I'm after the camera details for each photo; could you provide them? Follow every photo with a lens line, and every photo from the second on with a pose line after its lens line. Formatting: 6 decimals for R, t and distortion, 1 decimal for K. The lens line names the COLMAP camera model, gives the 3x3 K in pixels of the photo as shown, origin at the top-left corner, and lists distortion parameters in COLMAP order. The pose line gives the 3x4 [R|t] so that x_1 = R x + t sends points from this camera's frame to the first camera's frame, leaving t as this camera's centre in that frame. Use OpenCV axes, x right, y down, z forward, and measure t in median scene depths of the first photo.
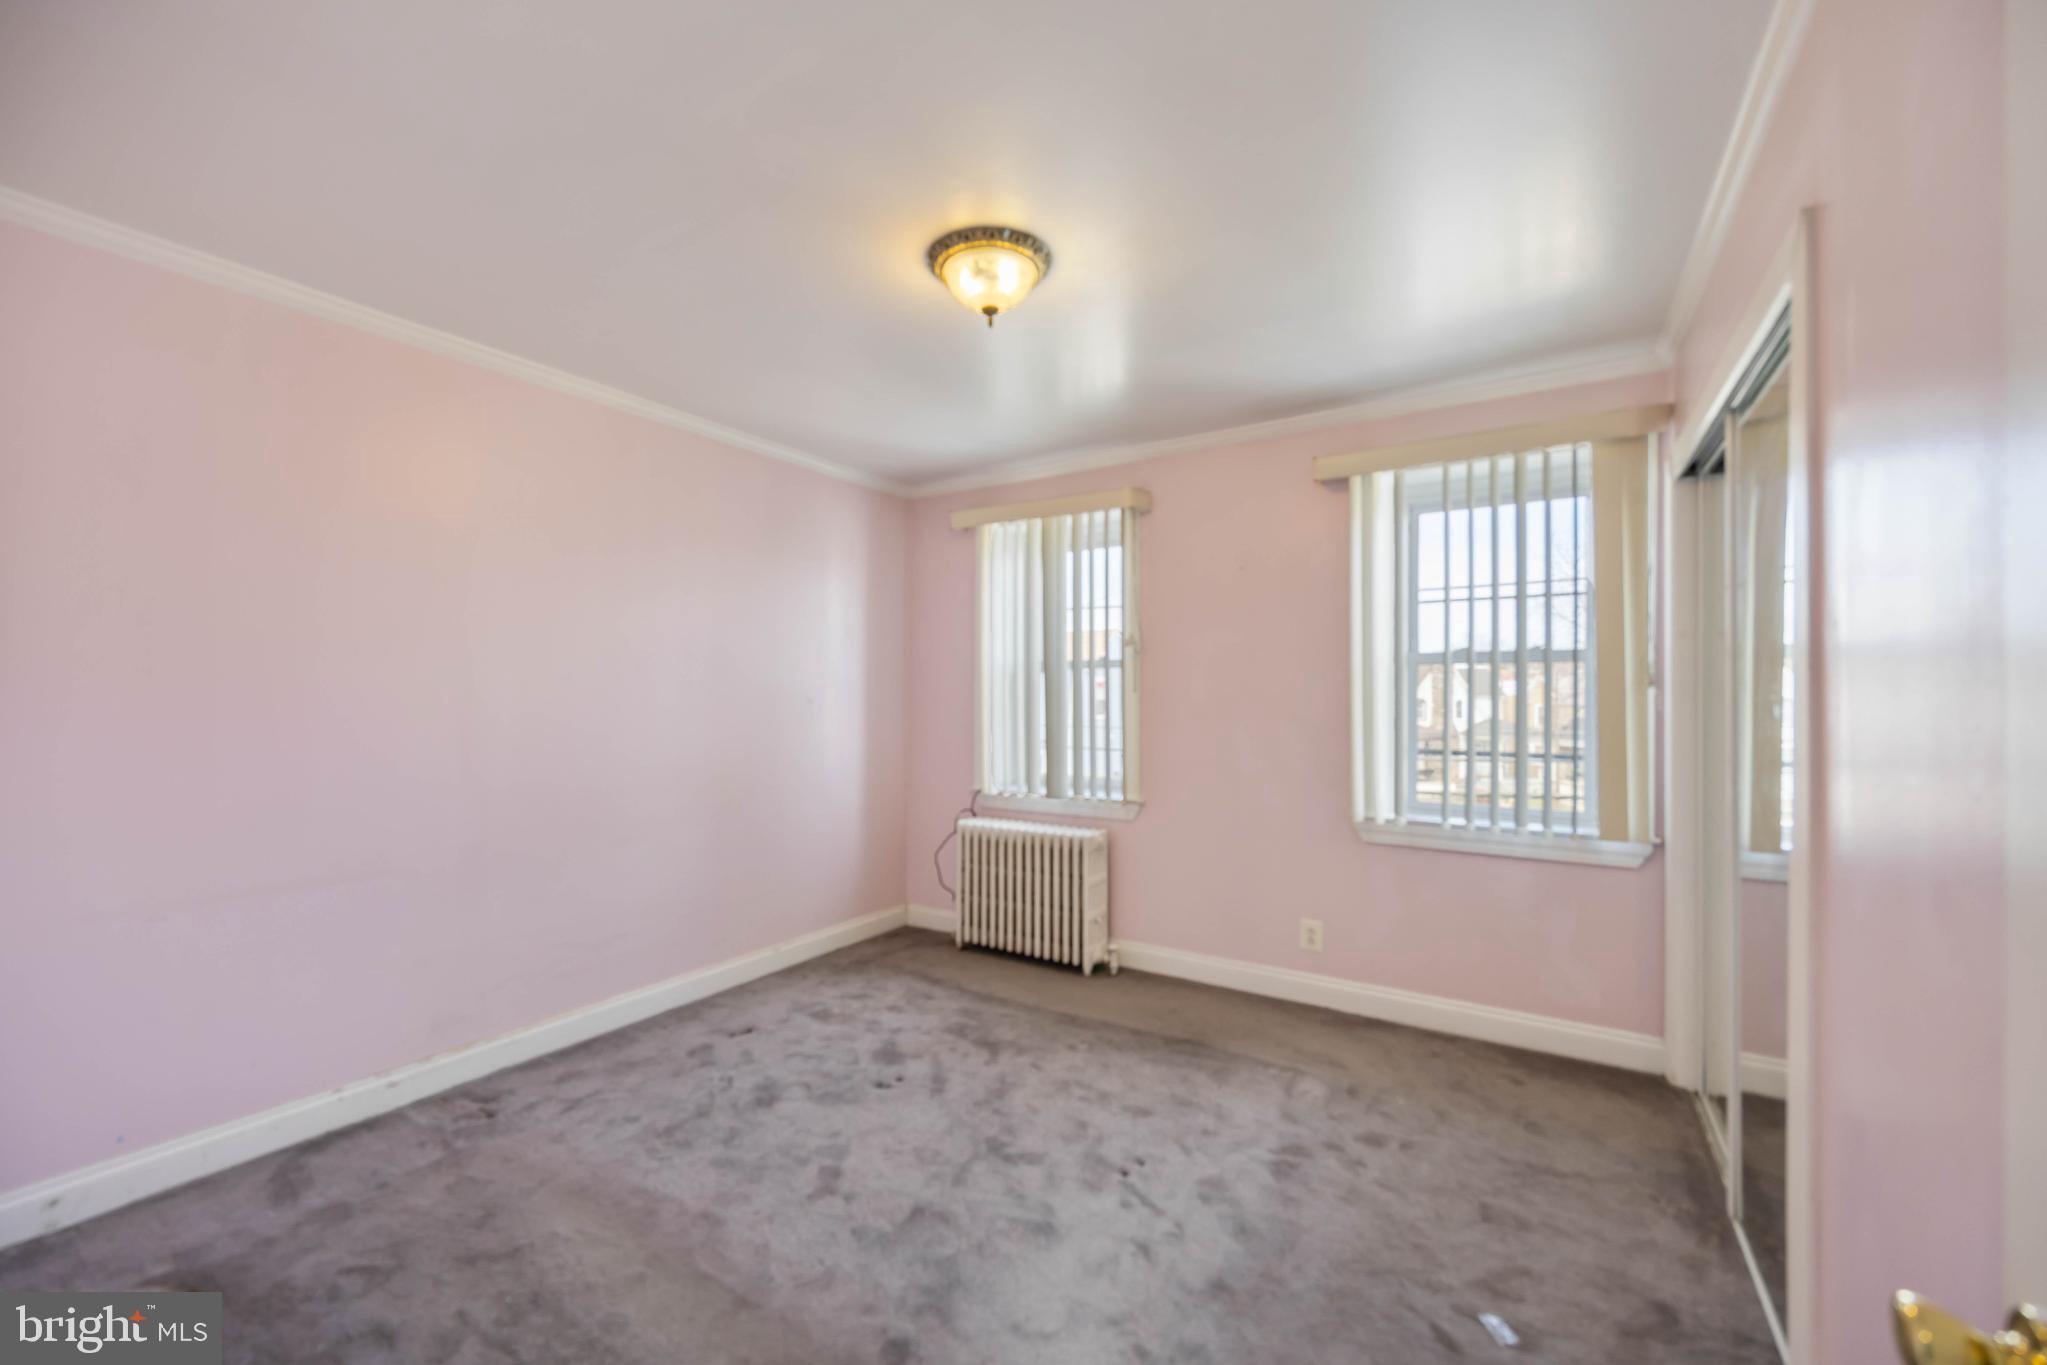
lens RADIAL K [[837.5, 0, 1035.7], [0, 837.5, 686.5], [0, 0, 1]] dist [-0.001546, -0.000116]
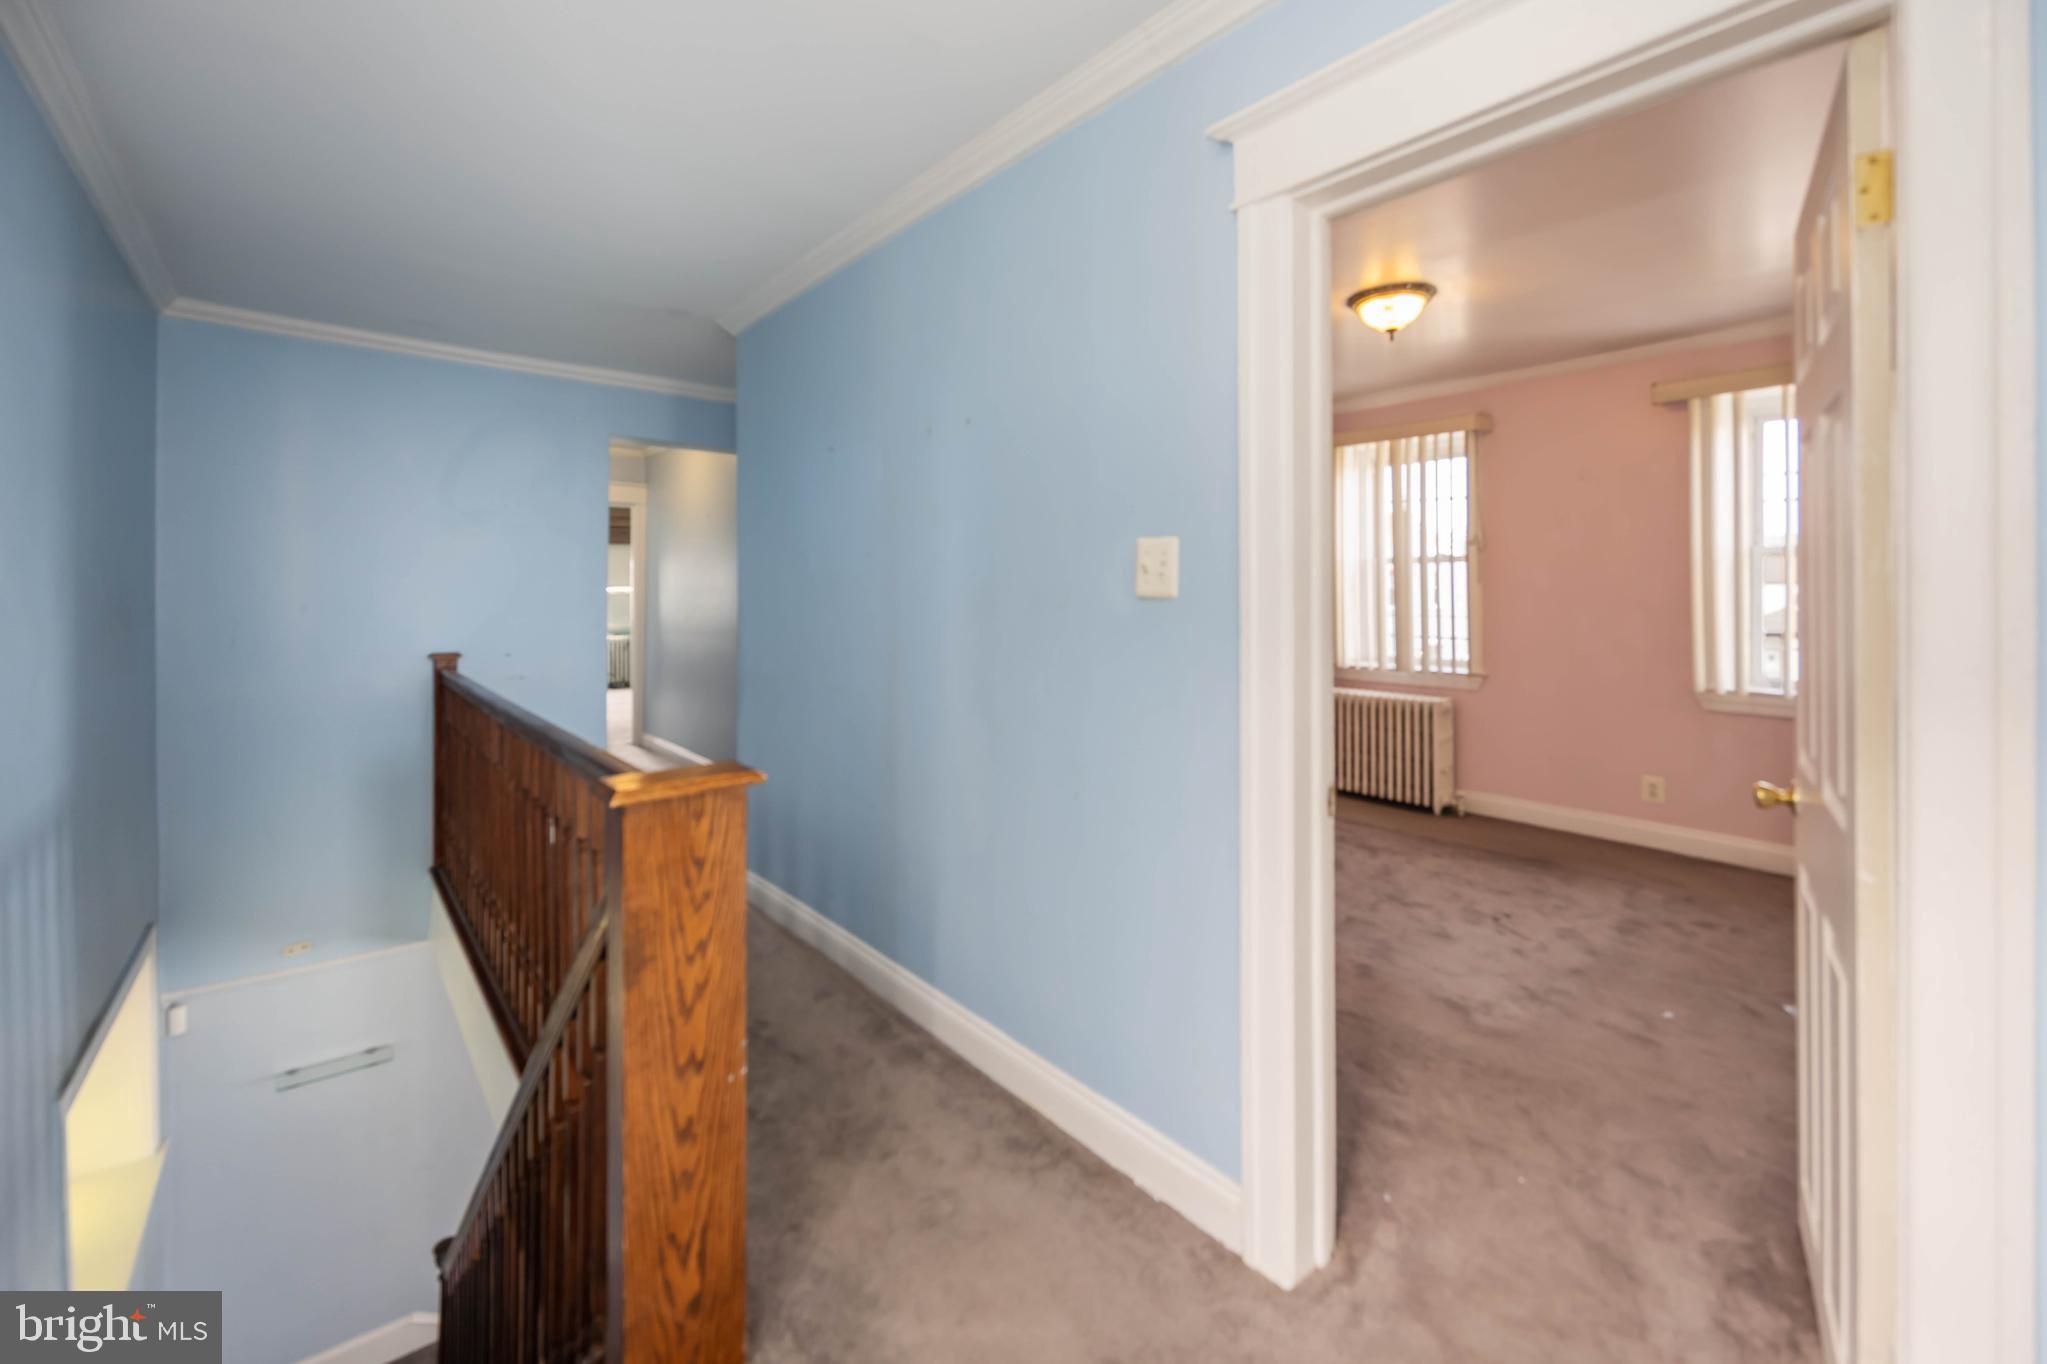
lens RADIAL K [[852.9, 0, 1025.9], [0, 852.9, 584.7], [0, 0, 1]] dist [0.000559, 0.000336]
pose [[0.947486, -0.008590, -0.319682, -0.105503], [0.011743, 0.999900, 0.007937, -0.008252], [0.319582, -0.011275, 0.947492, -0.363853]]
